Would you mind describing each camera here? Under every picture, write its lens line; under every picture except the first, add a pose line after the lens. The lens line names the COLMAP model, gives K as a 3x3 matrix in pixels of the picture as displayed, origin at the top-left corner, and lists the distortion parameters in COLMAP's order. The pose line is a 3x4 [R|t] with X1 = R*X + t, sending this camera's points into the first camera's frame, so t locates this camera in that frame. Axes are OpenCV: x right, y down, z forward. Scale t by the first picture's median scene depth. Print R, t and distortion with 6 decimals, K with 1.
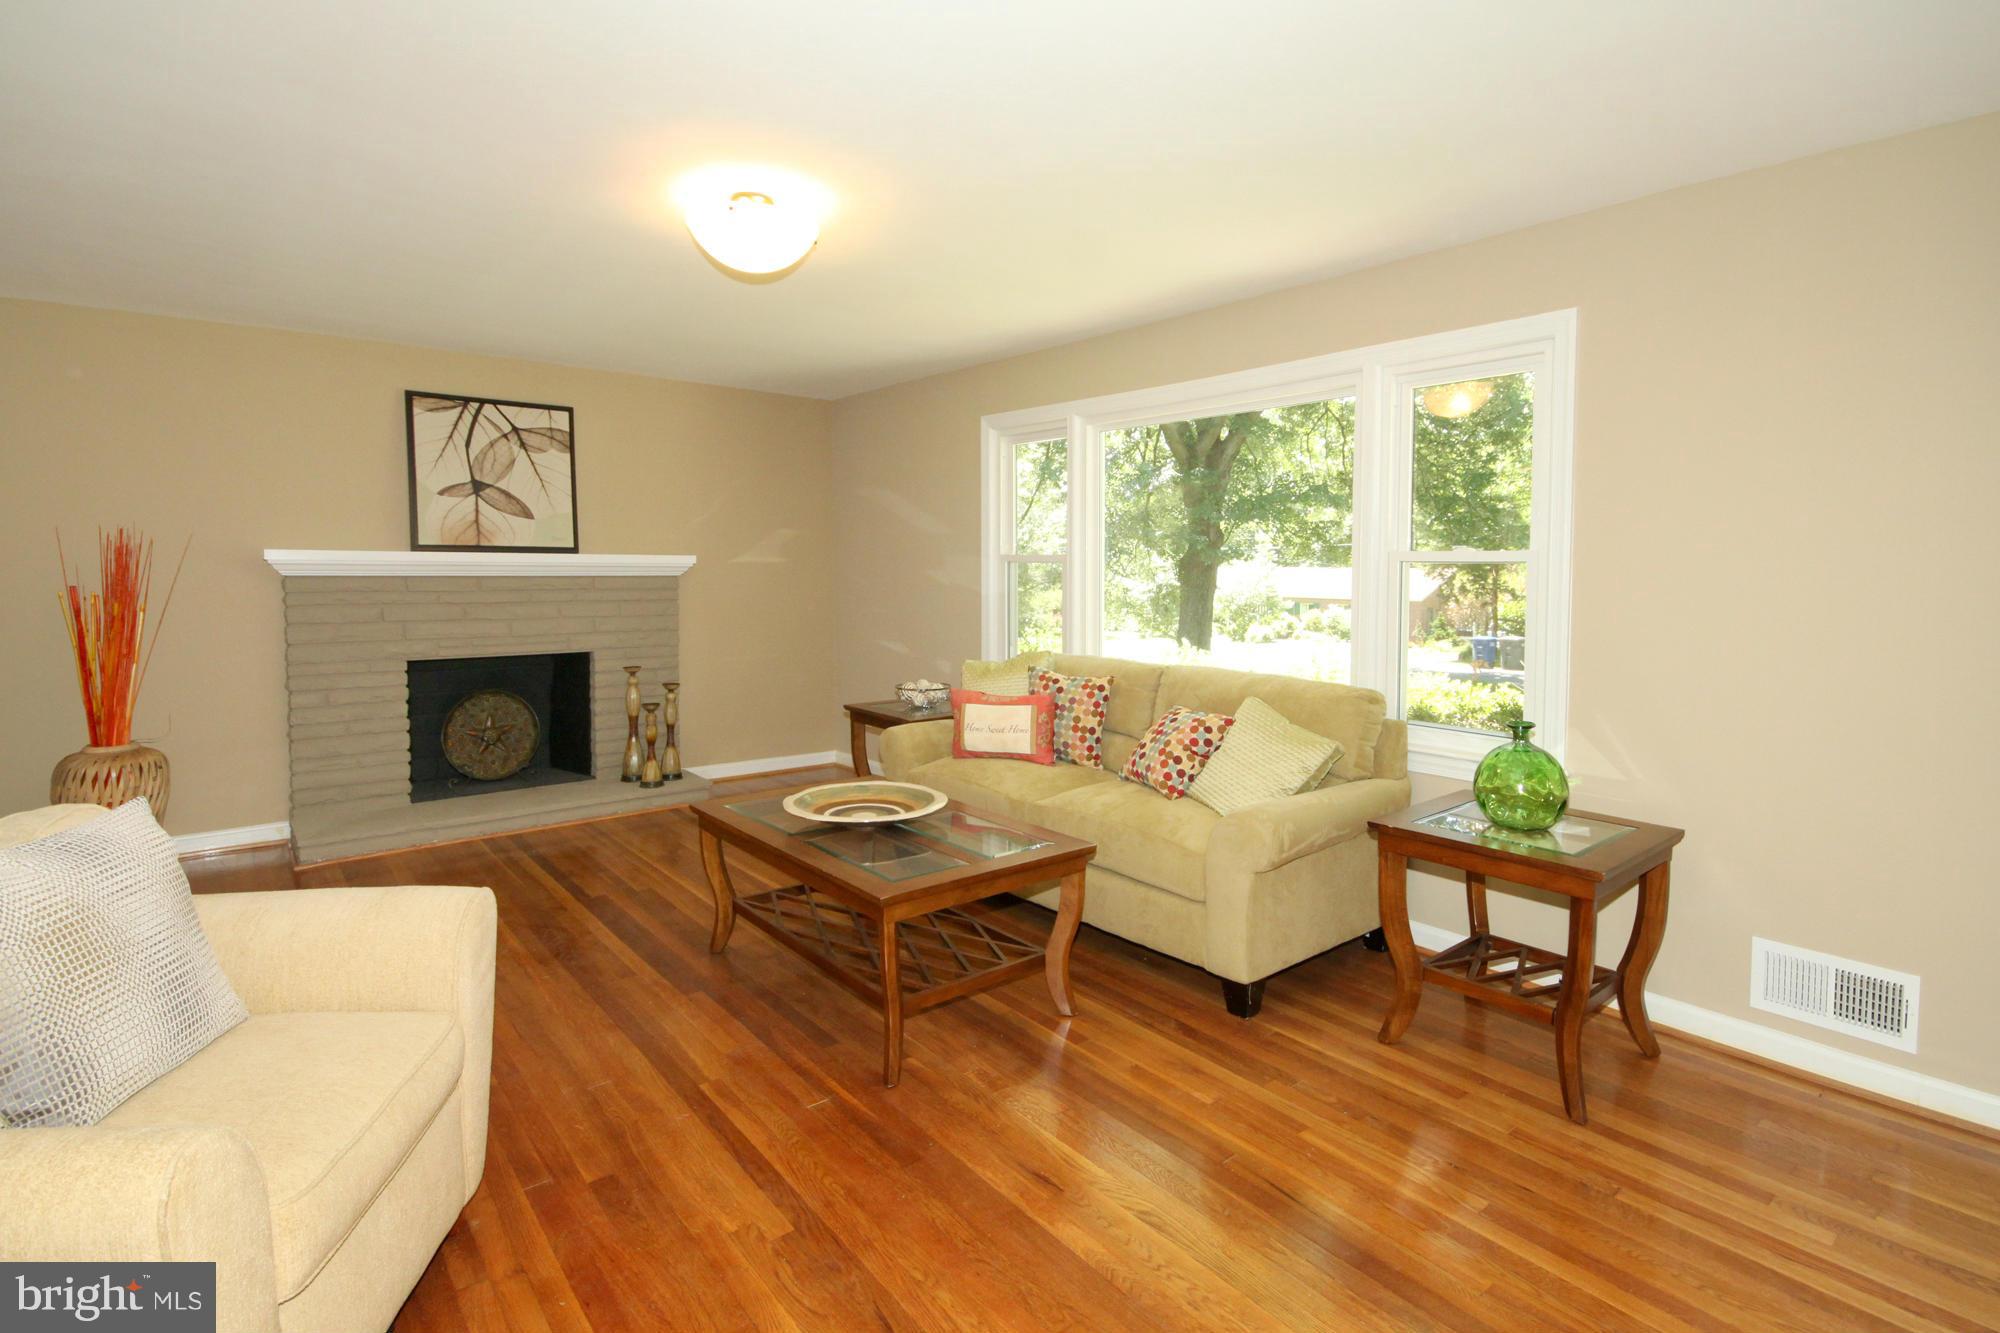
lens RADIAL K [[955.6, 0, 1000.0], [0, 955.6, 666.5], [0, 0, 1]] dist [0.001937, 0.000193]
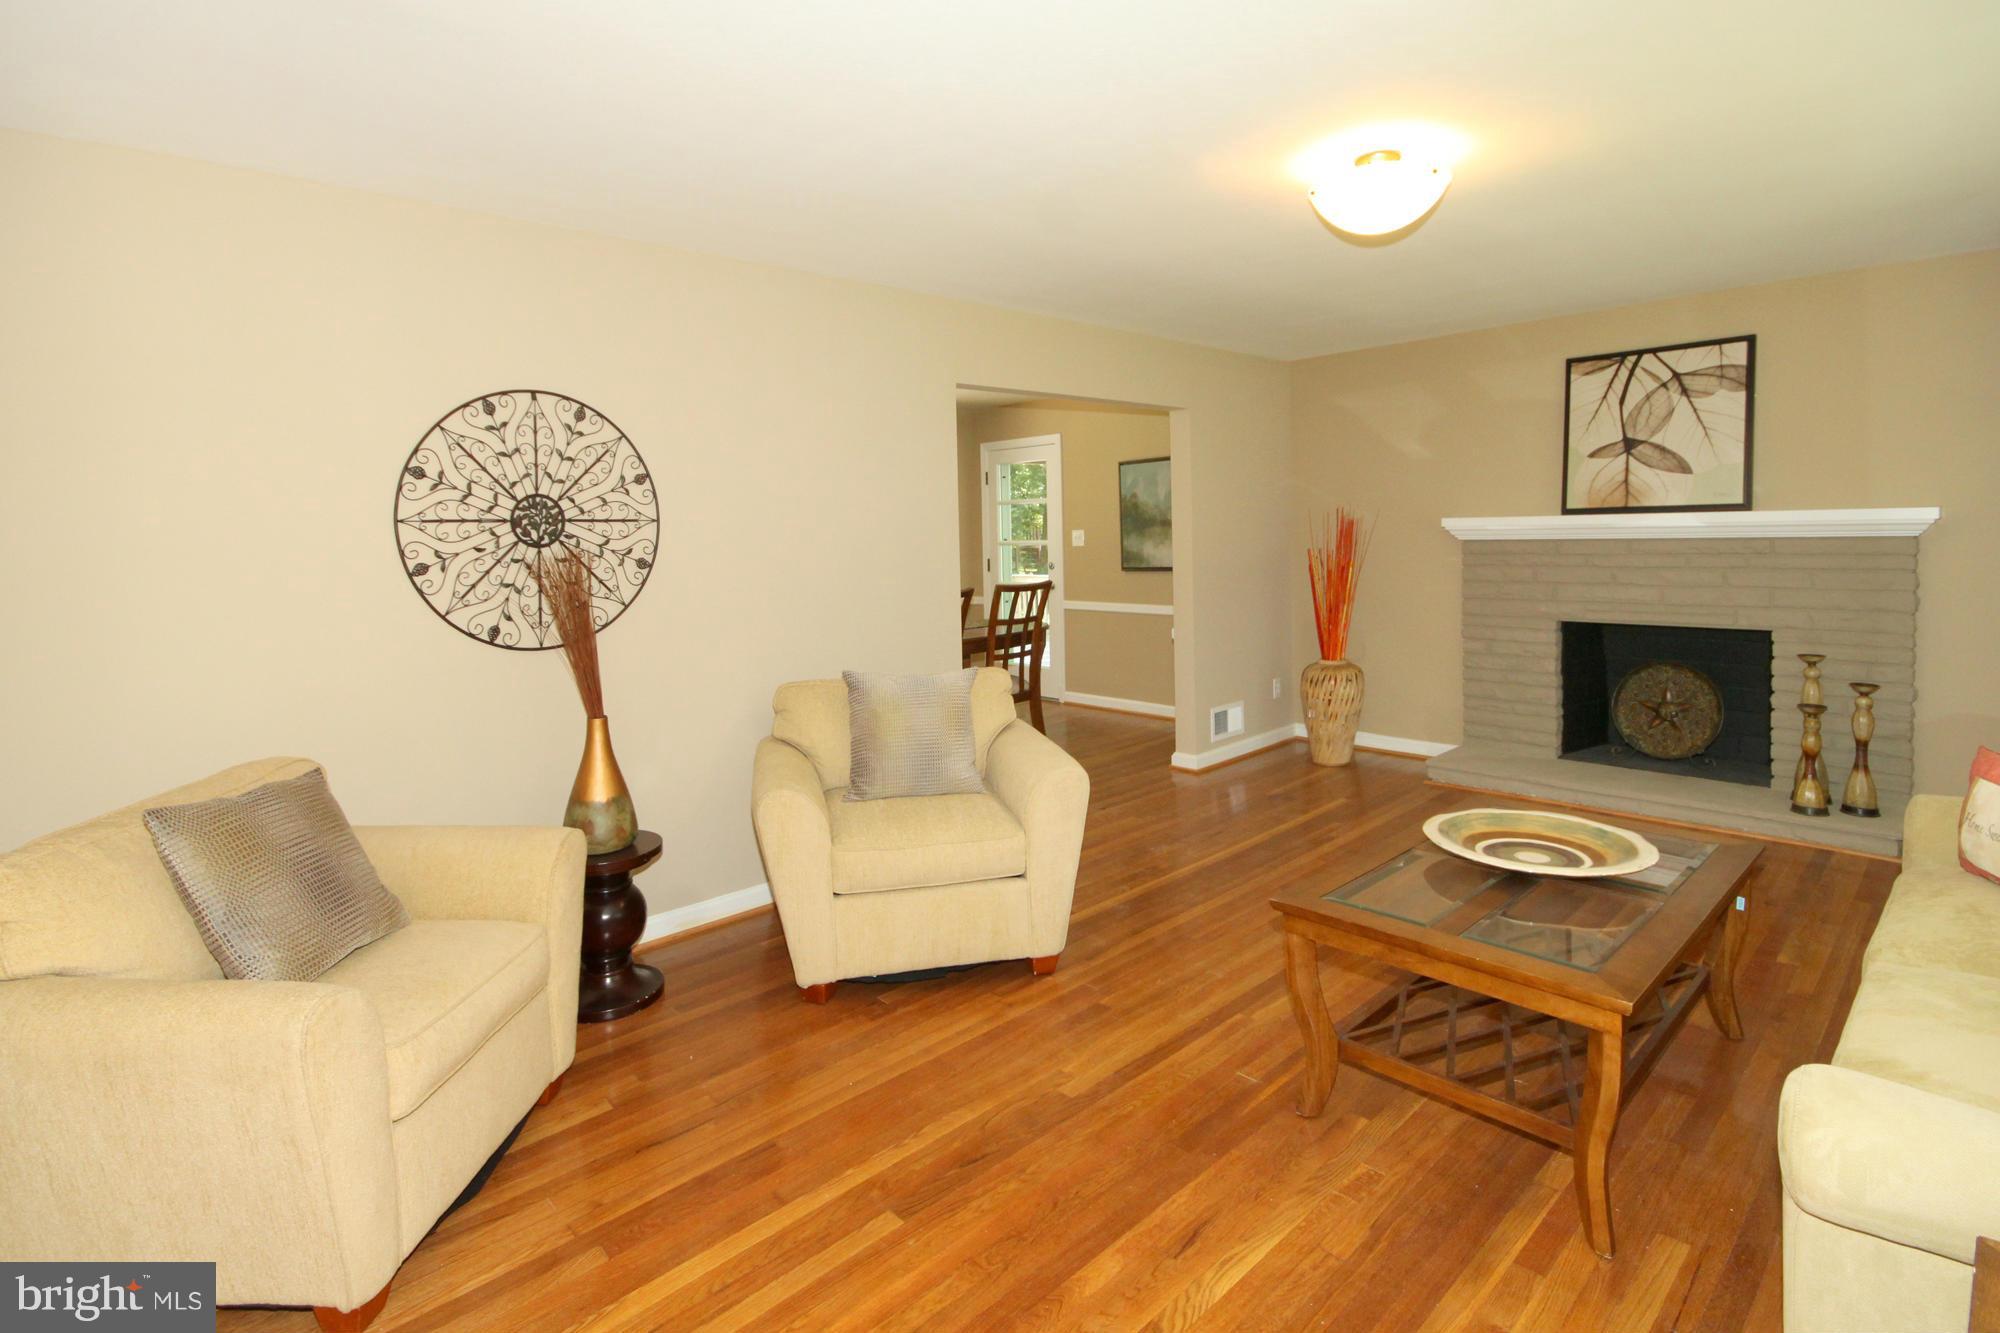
lens RADIAL K [[984.9, 0, 1005.4], [0, 984.9, 630.9], [0, 0, 1]] dist [0.000408, -0.000052]
pose [[0.069184, 0.094312, -0.993136, 0.399633], [-0.079278, 0.992893, 0.088766, -0.042407], [0.994449, 0.072592, 0.076170, 0.324387]]
